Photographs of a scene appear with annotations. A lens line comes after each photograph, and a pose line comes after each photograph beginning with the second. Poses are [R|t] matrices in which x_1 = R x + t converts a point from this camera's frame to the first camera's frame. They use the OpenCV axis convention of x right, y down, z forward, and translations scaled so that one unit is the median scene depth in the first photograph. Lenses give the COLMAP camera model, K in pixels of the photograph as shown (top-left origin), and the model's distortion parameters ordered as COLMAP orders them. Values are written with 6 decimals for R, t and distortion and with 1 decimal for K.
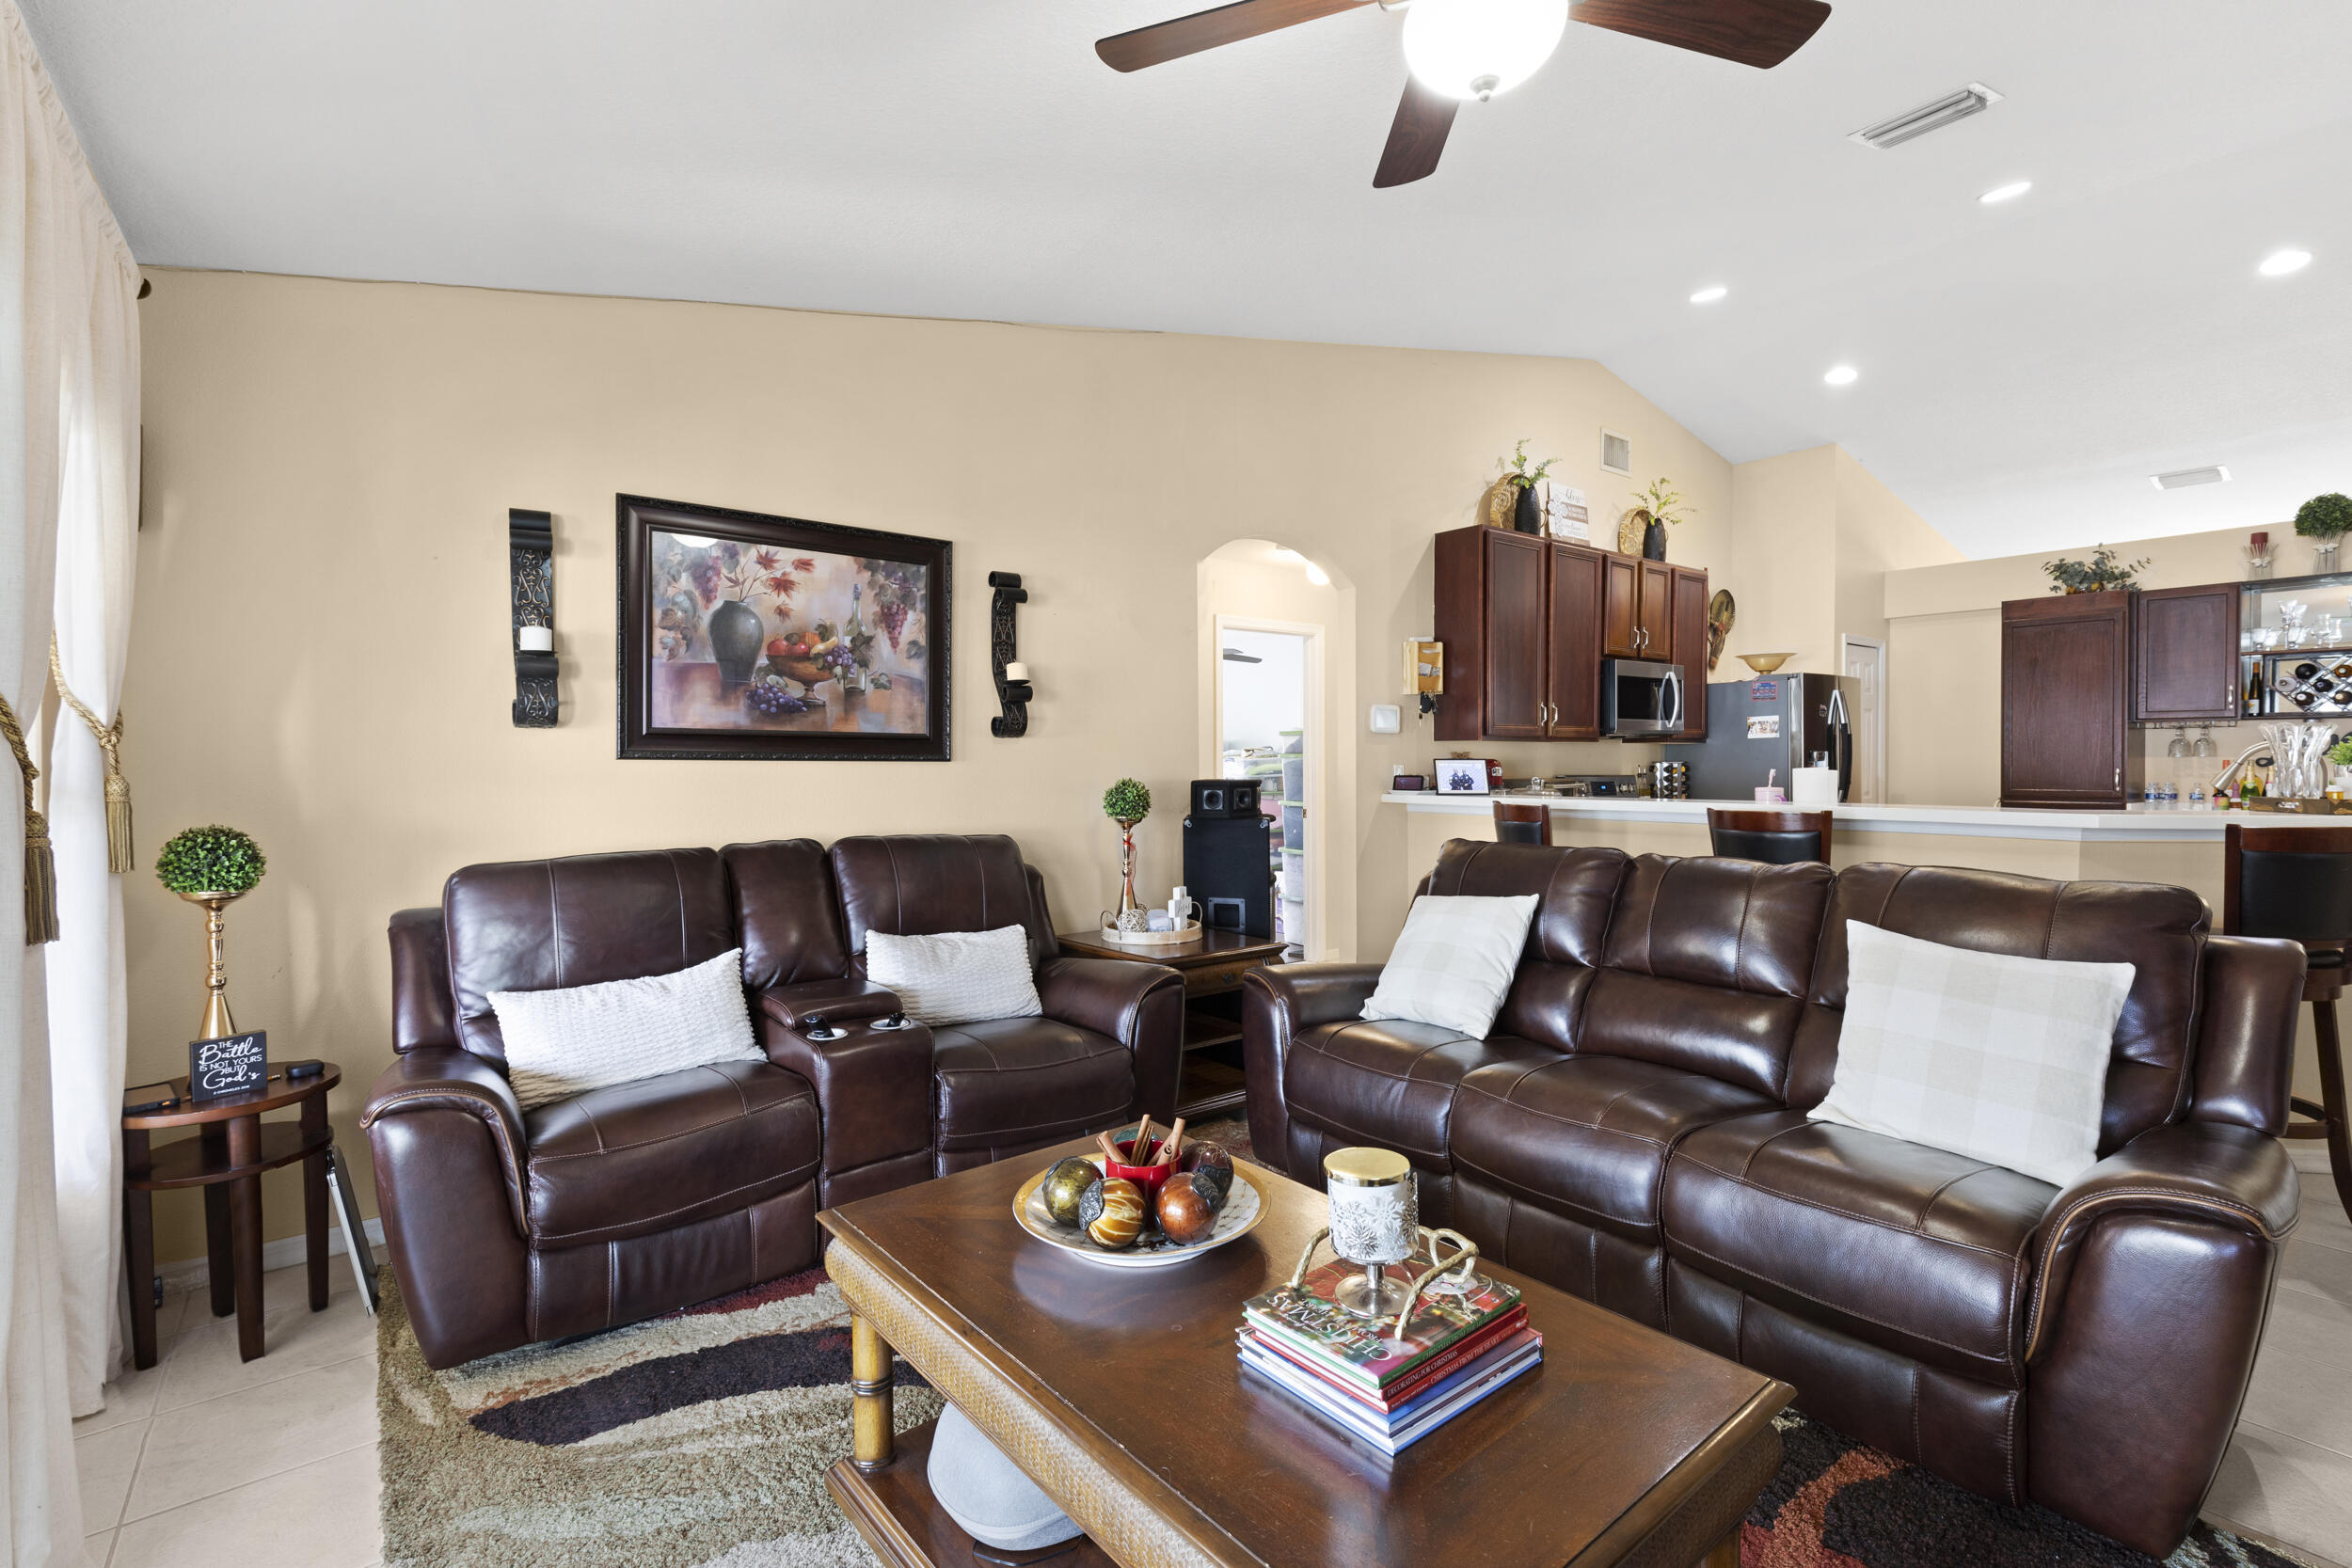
lens RADIAL K [[1061.6, 0, 1170.4], [0, 1061.6, 774.4], [0, 0, 1]] dist [-0.000868, 0.000077]
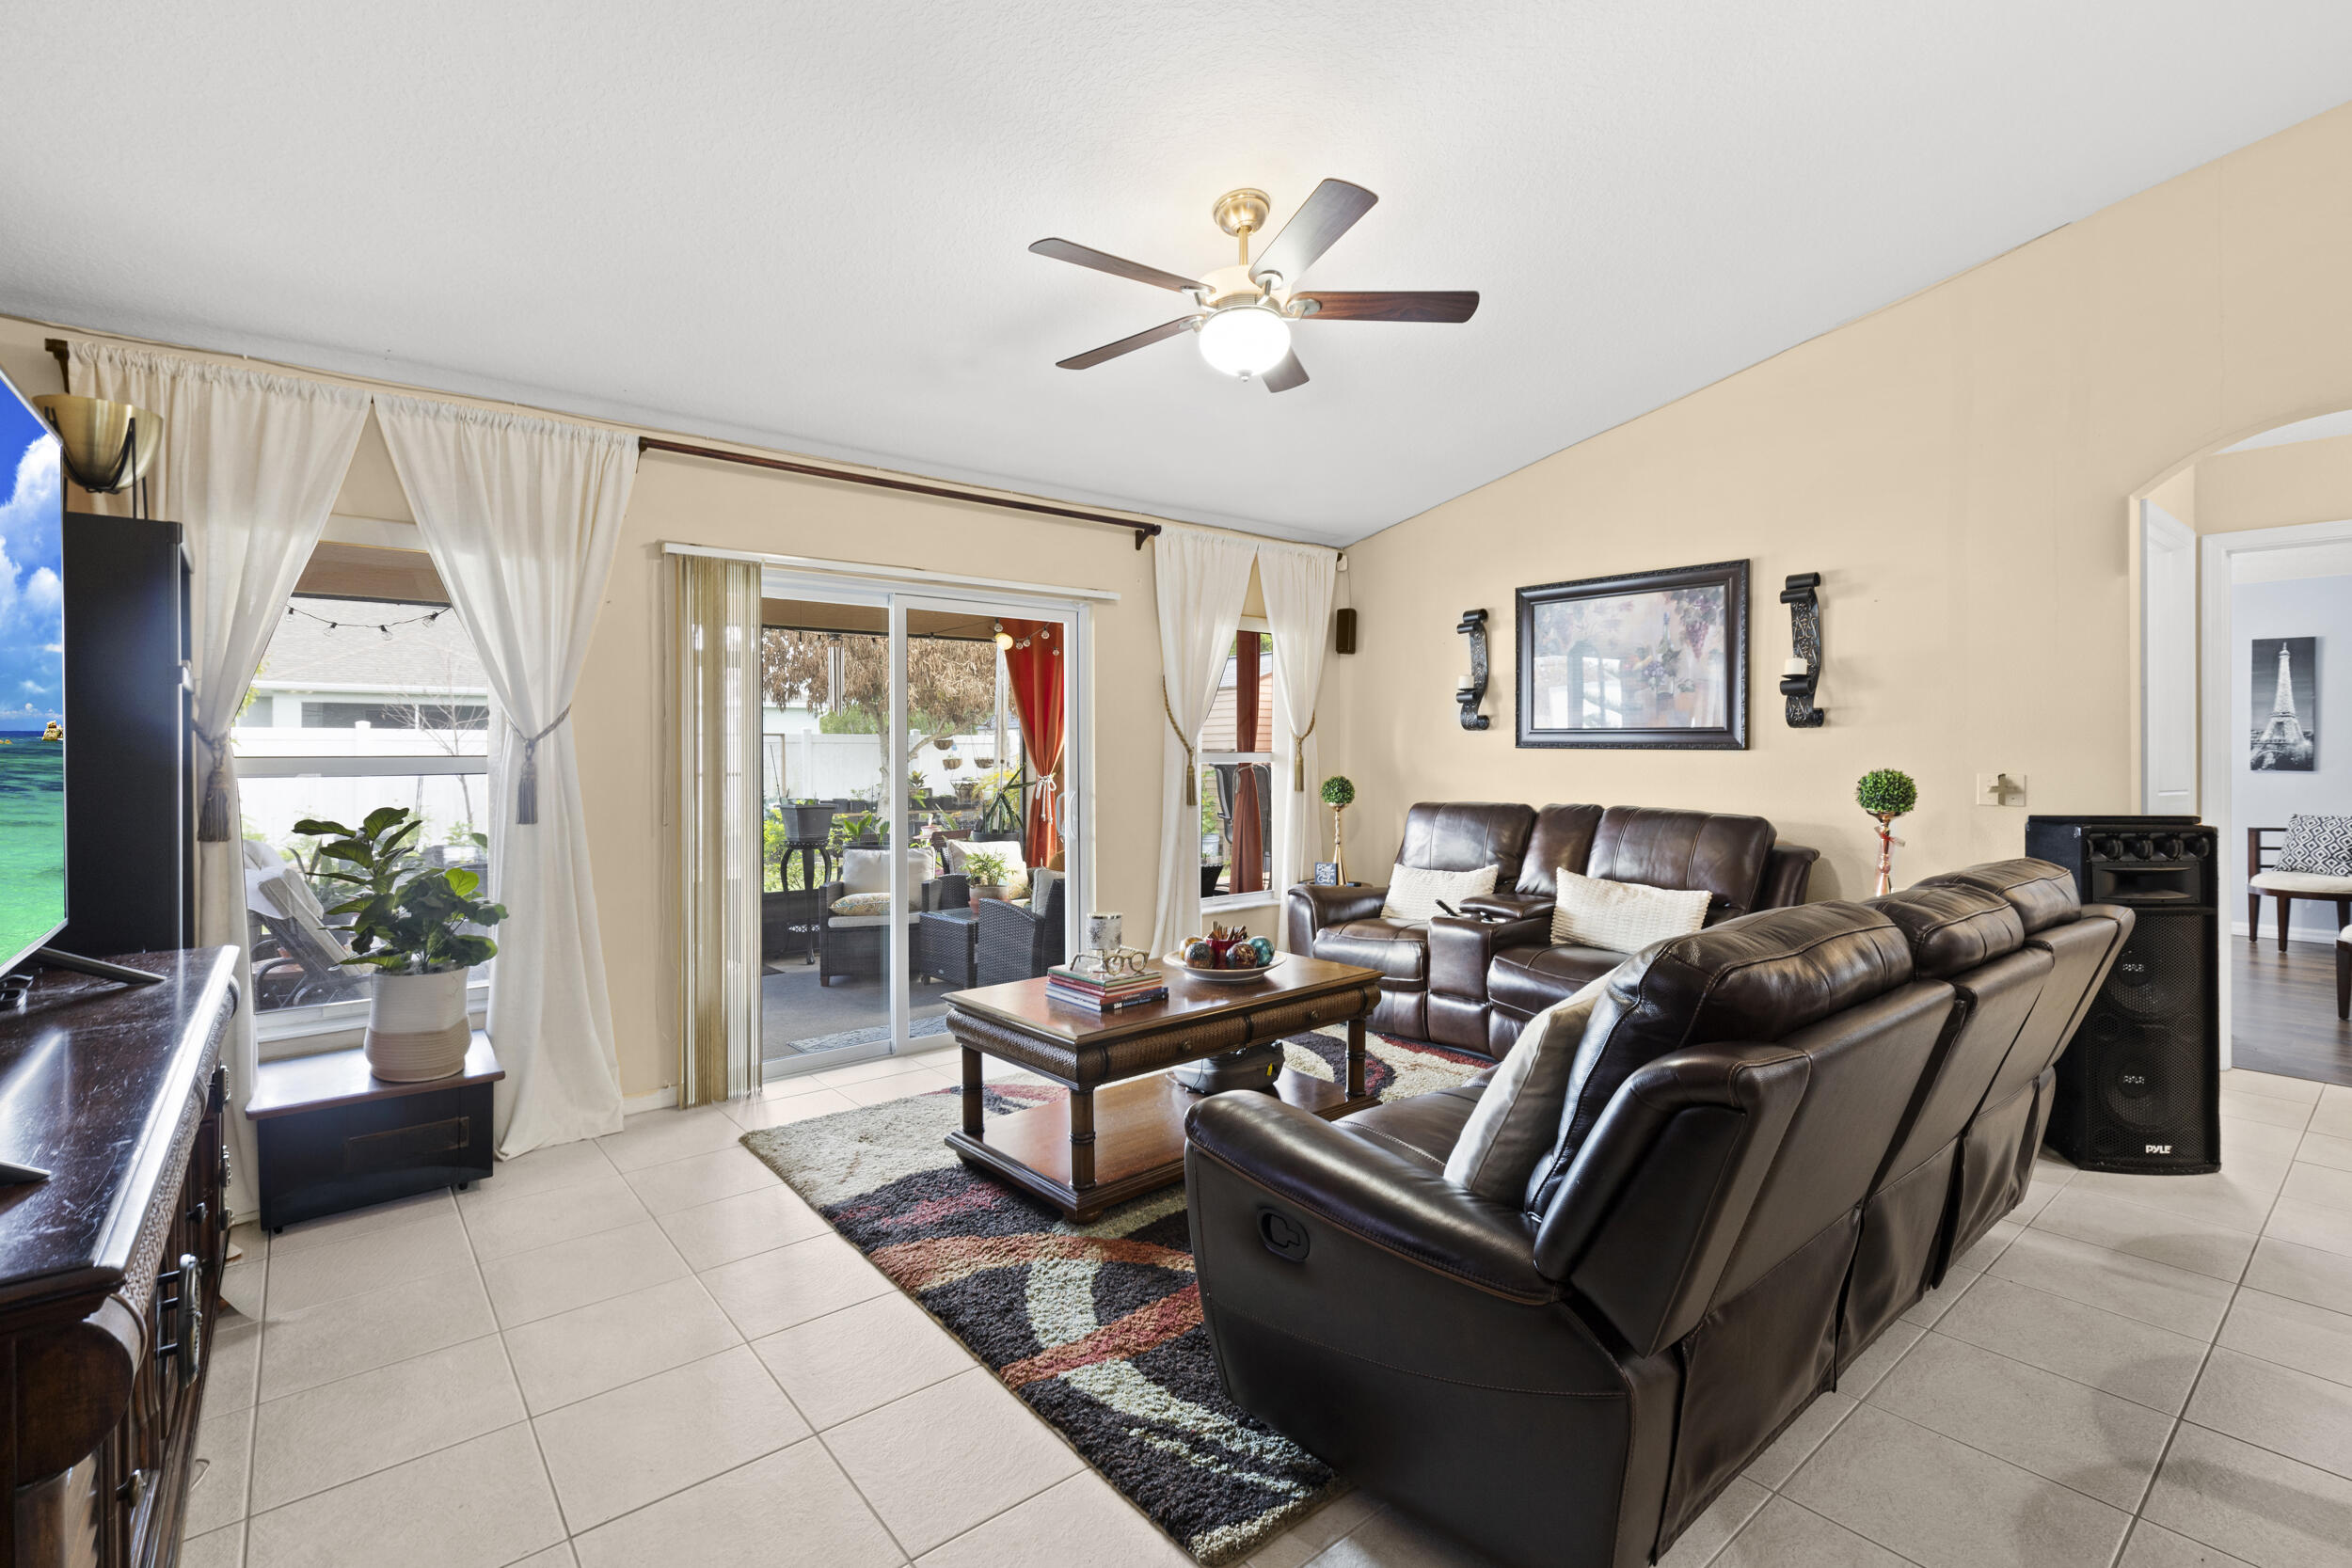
lens RADIAL K [[1038.6, 0, 1170.9], [0, 1038.6, 755.1], [0, 0, 1]] dist [-0.001346, -0.000301]
pose [[0.009814, 0.007424, -0.999924, 0.959203], [-0.012571, 0.999894, 0.007301, -0.007146], [0.999873, 0.012499, 0.009906, 0.383631]]
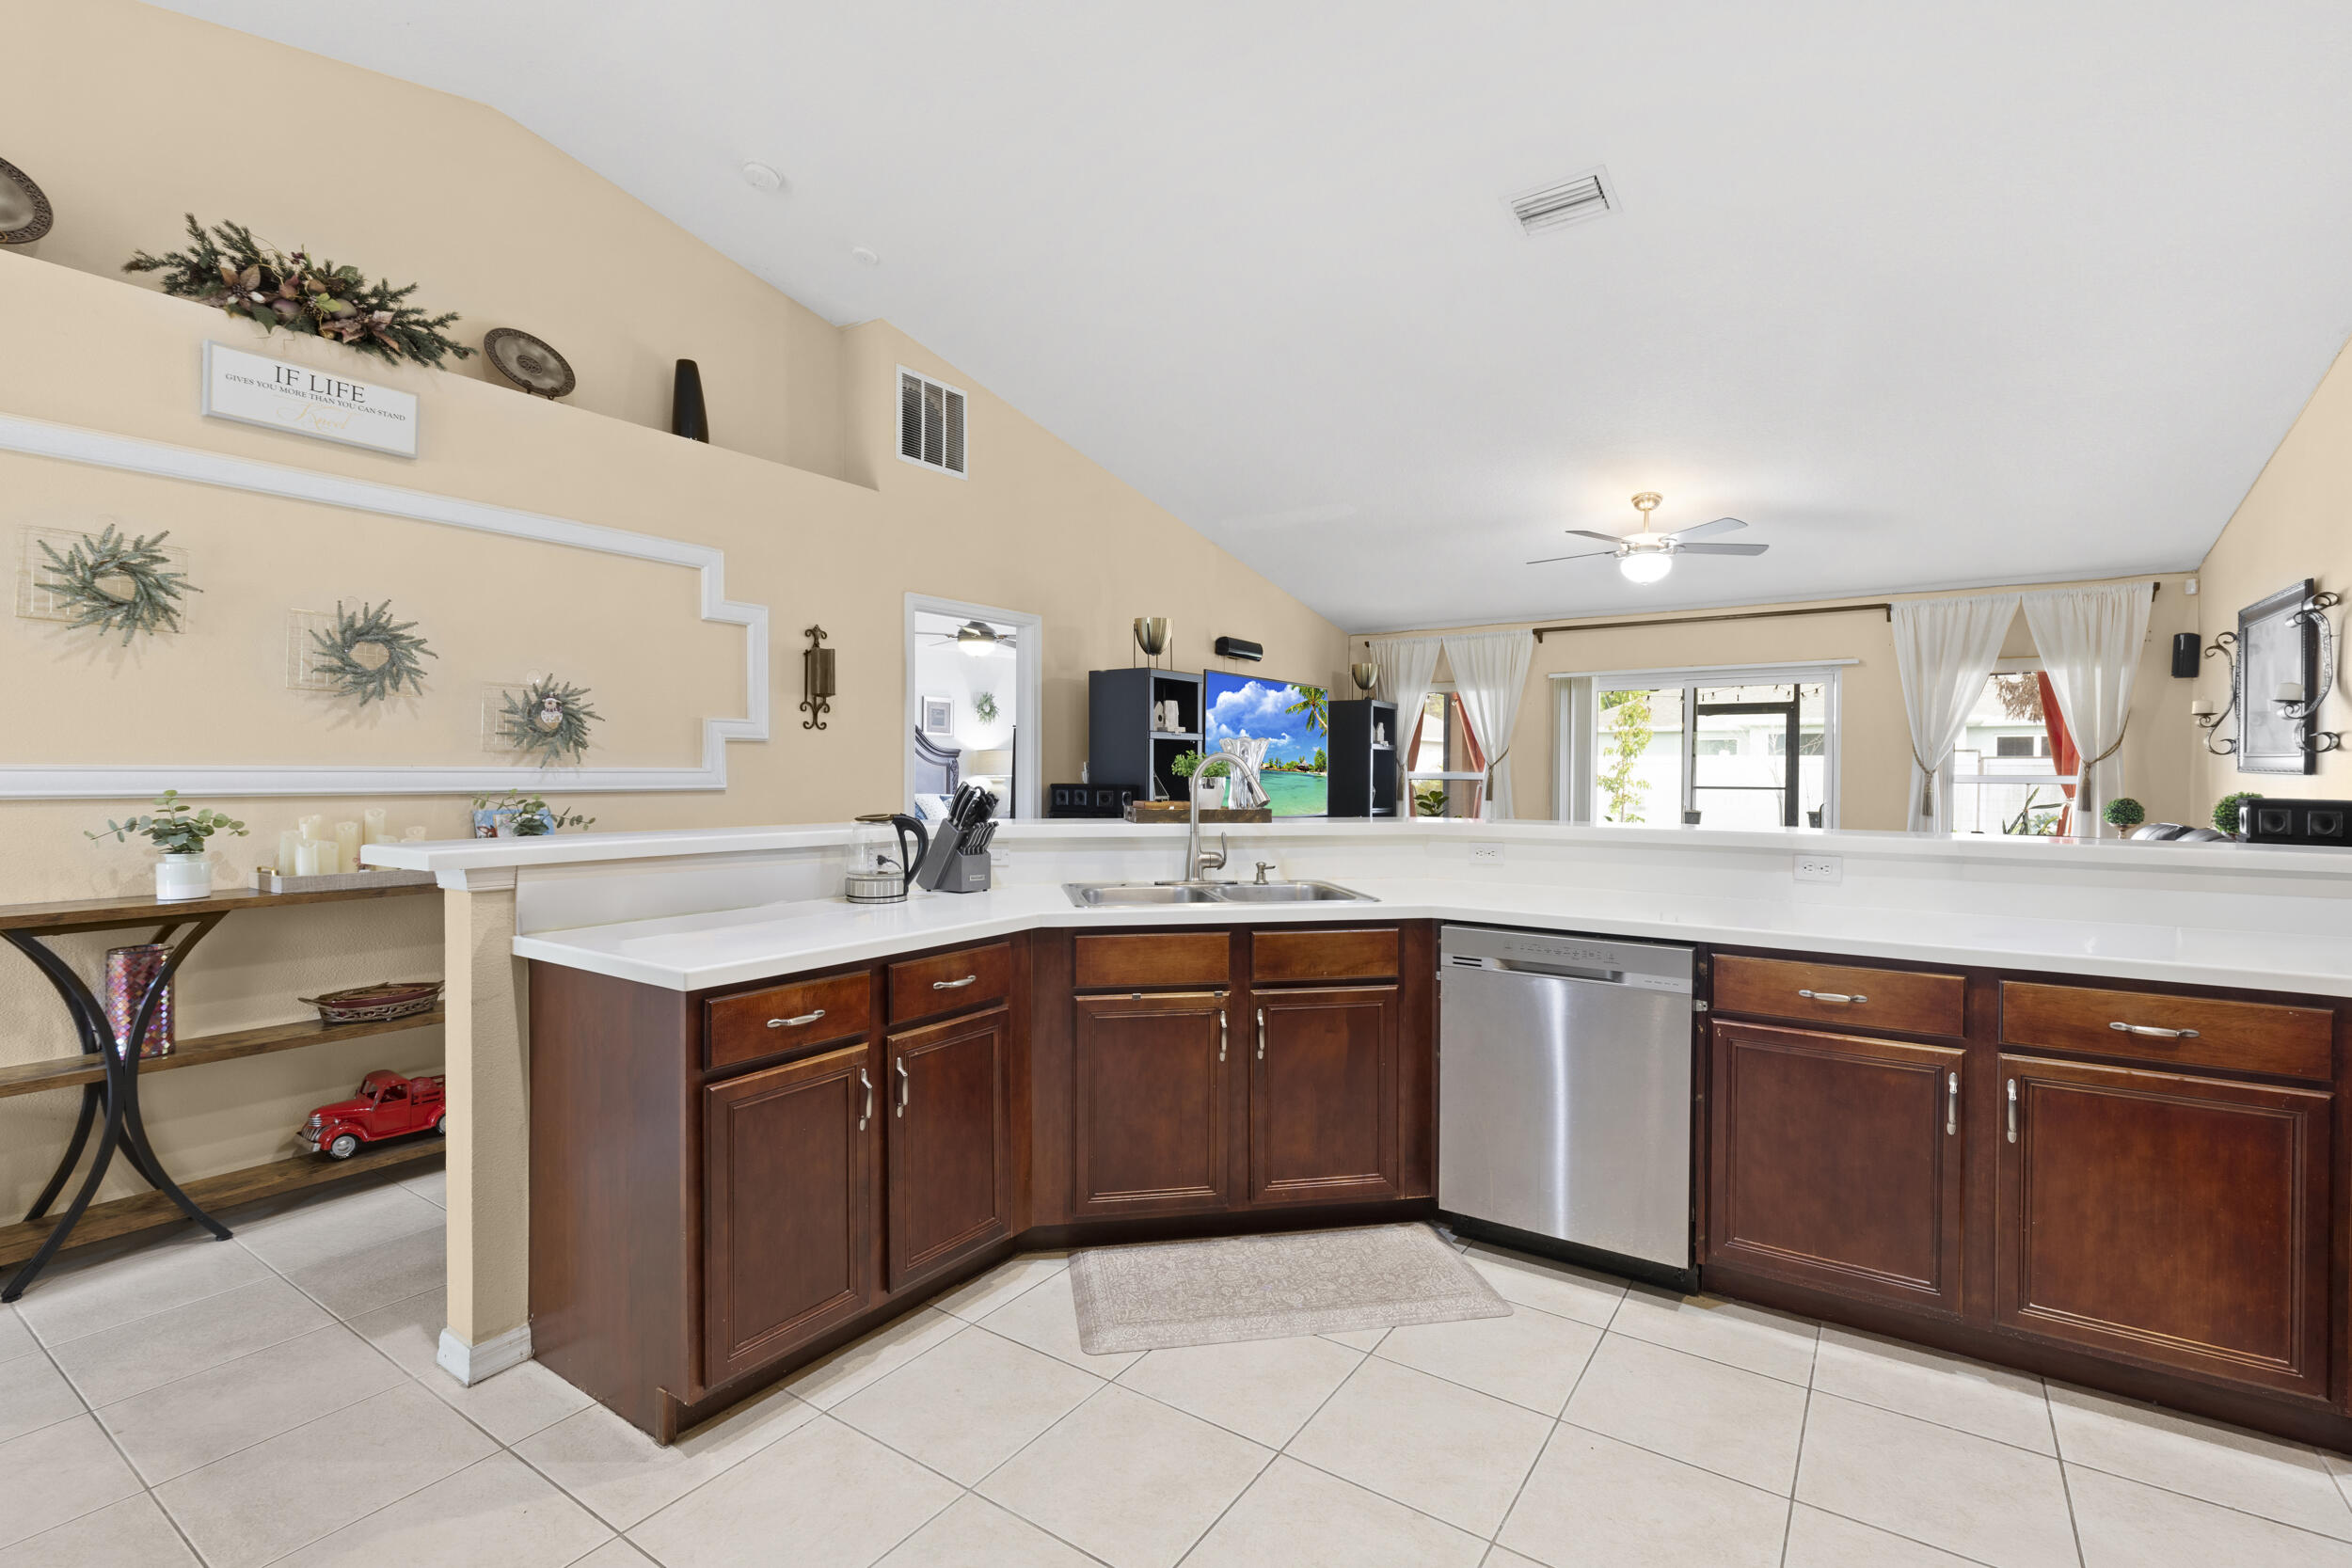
lens RADIAL K [[1061.6, 0, 1170.4], [0, 1061.6, 774.4], [0, 0, 1]] dist [-0.000868, 0.000077]
pose [[-0.960530, 0.000564, -0.278175, 1.323565], [-0.005814, 0.999739, 0.022103, -0.034554], [0.278115, 0.022848, -0.960276, 1.839517]]
